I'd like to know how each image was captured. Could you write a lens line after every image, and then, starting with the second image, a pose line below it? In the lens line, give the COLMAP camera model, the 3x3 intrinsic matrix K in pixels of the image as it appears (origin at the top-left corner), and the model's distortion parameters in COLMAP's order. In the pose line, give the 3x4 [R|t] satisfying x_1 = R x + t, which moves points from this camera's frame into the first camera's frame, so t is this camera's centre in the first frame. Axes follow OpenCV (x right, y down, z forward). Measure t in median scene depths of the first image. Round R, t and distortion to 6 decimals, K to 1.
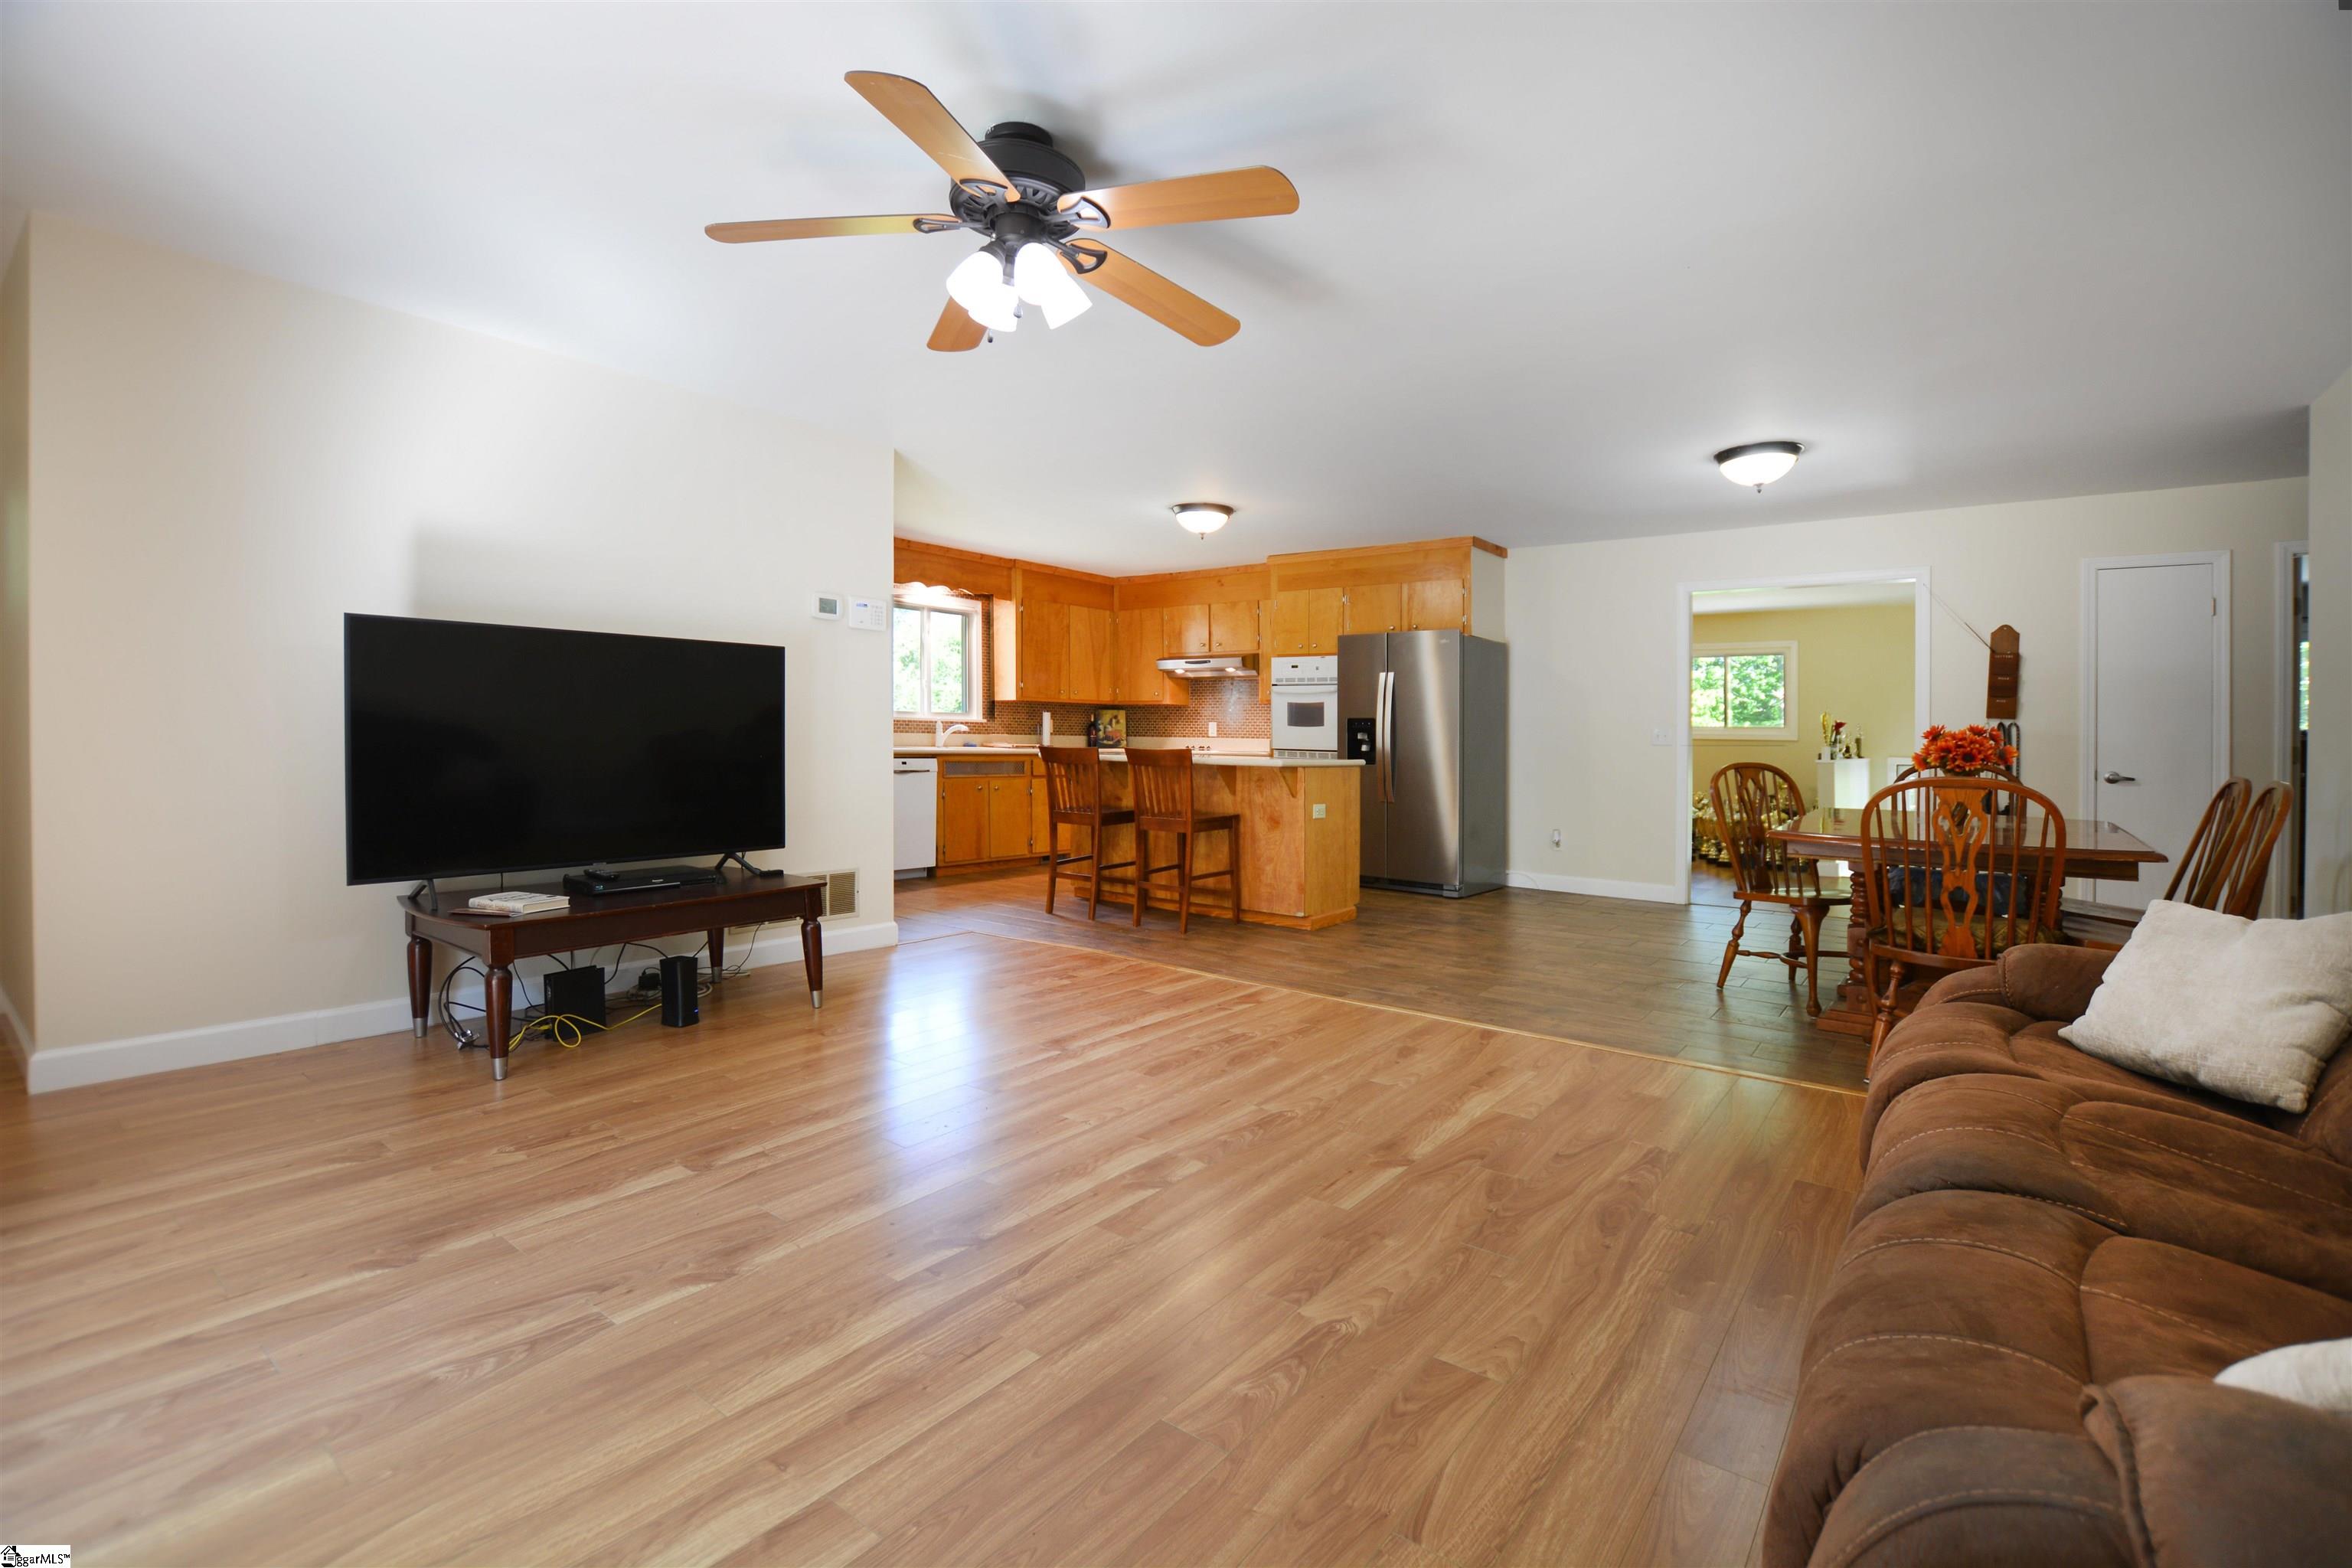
lens RADIAL K [[1041.5, 0, 1175.9], [0, 1041.5, 746.7], [0, 0, 1]] dist [-0.000064, -0.000005]
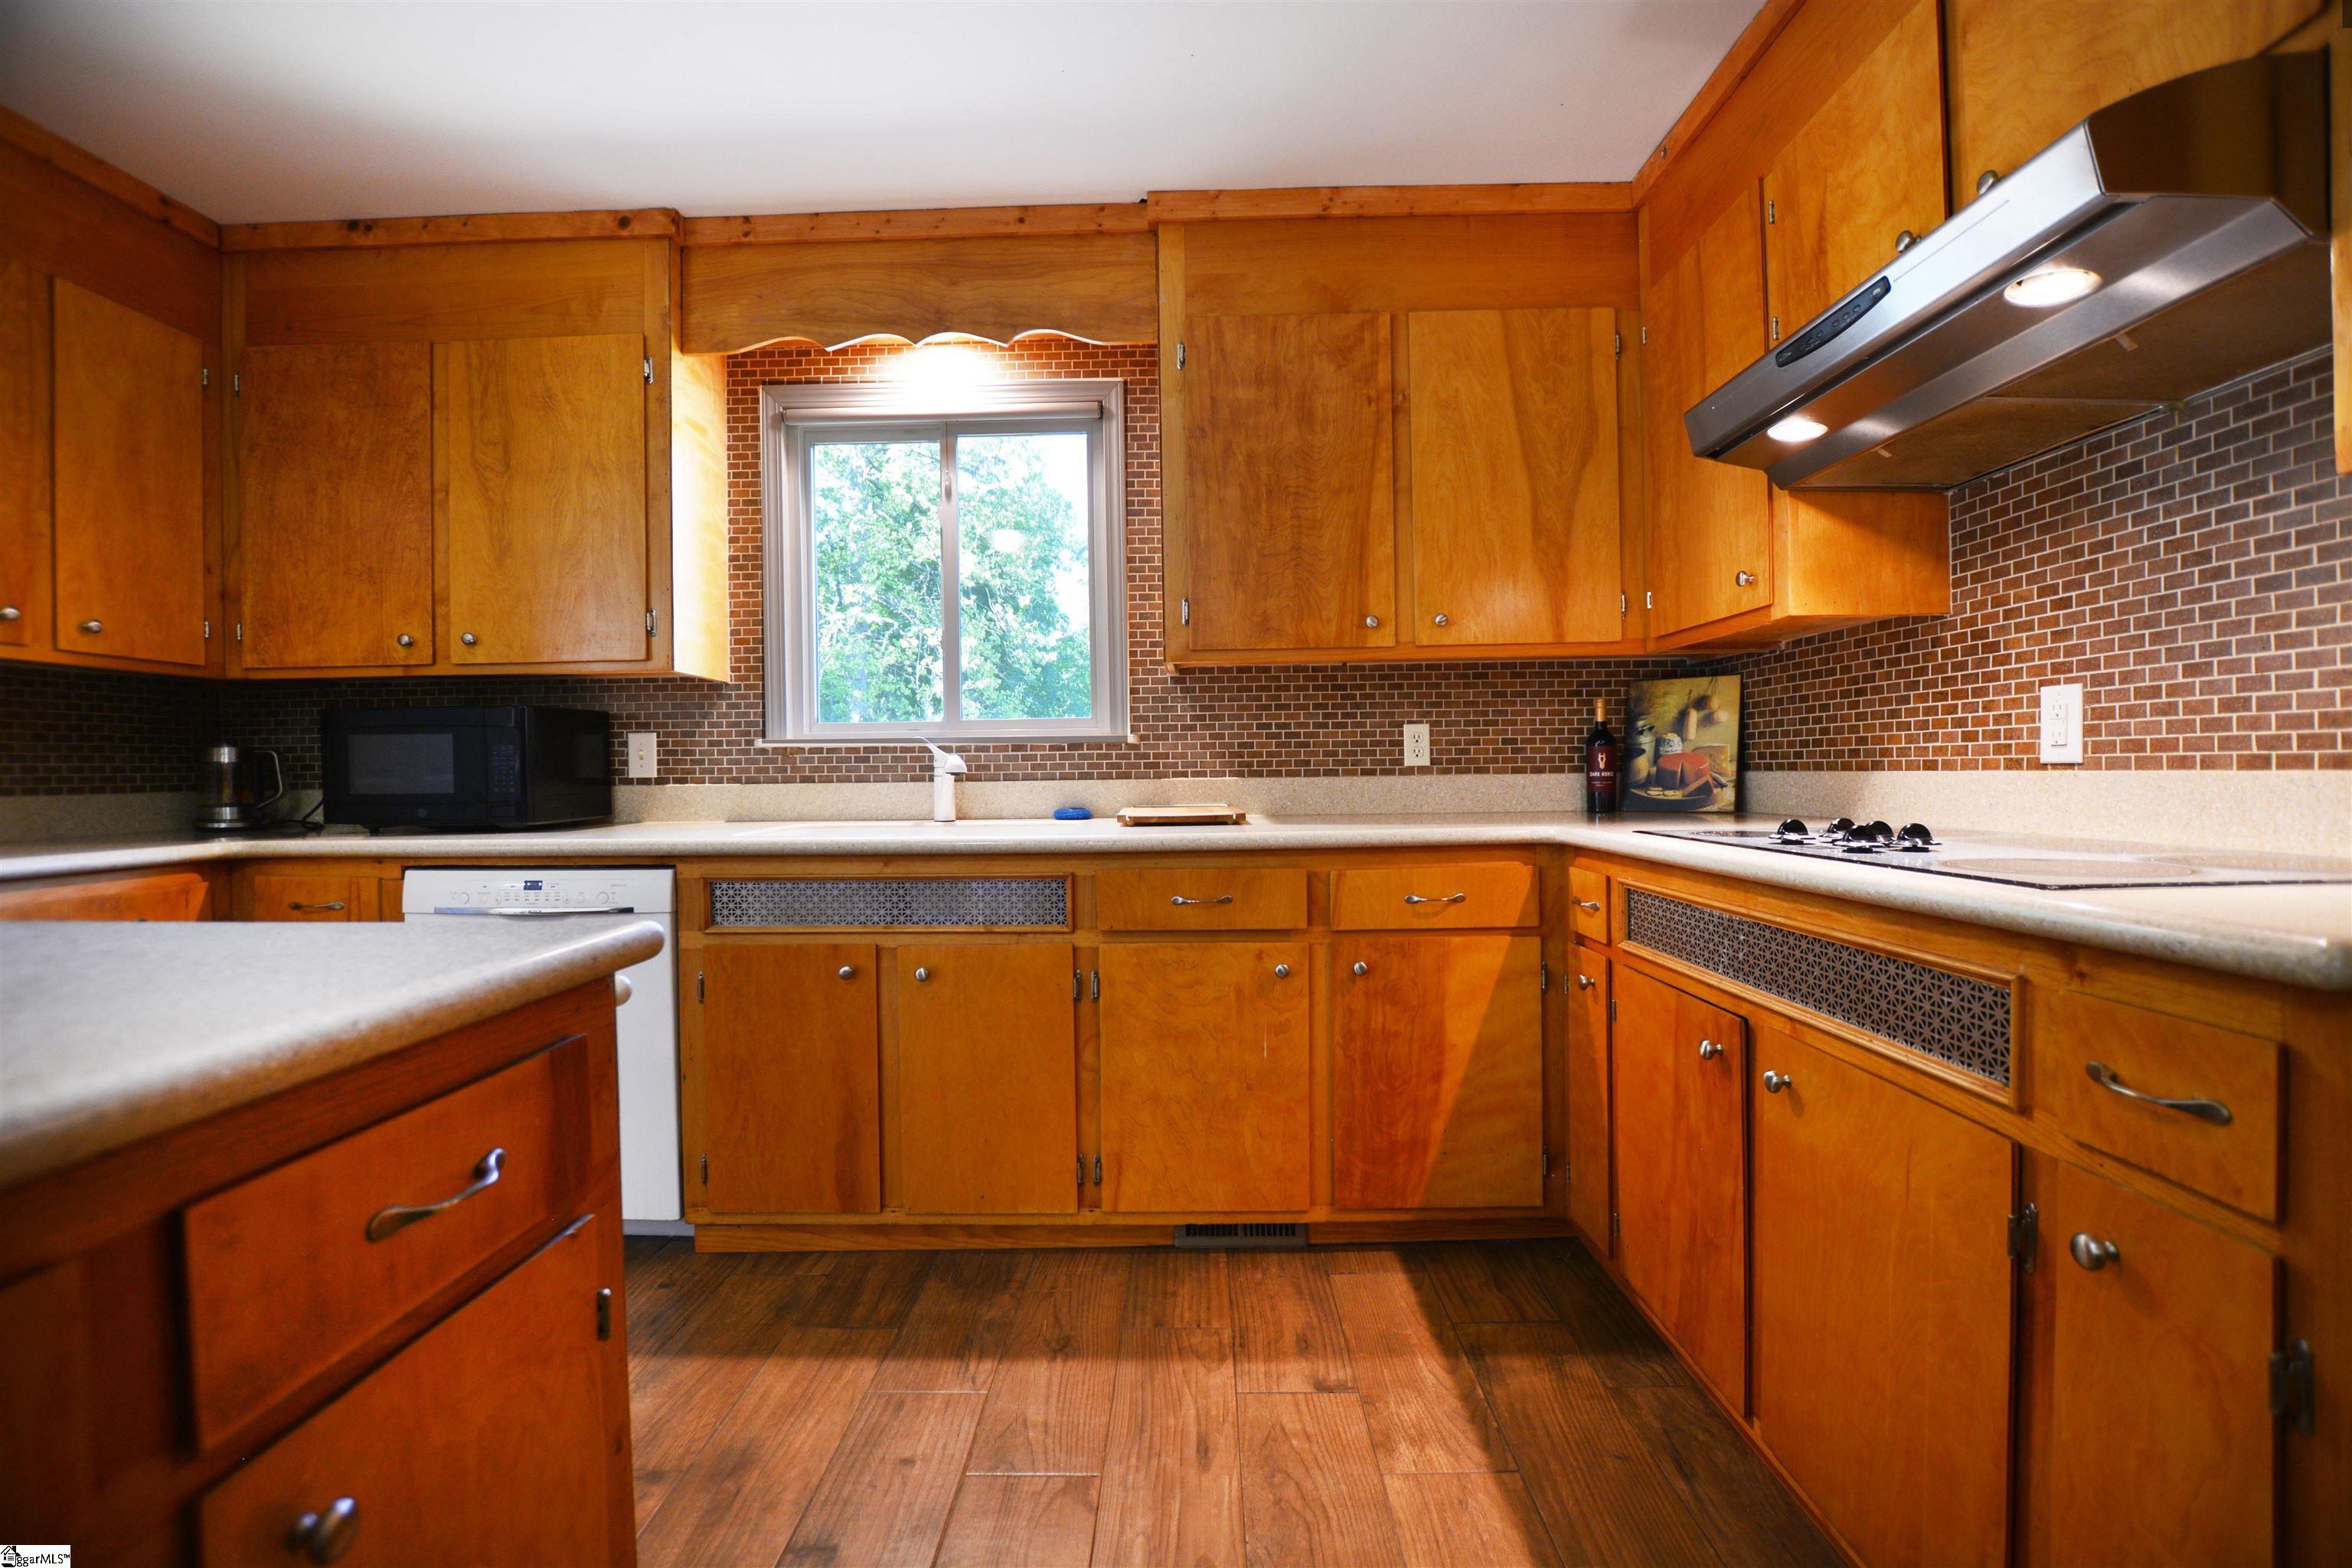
lens RADIAL K [[1043.9, 0, 1176.0], [0, 1043.9, 784.0], [0, 0, 1]] dist [-0.000151, -0.000015]
pose [[0.602911, -0.010665, -0.797737, 0.085331], [0.010008, 0.999933, -0.005805, -0.007067], [0.797745, -0.004484, 0.602978, 0.779839]]
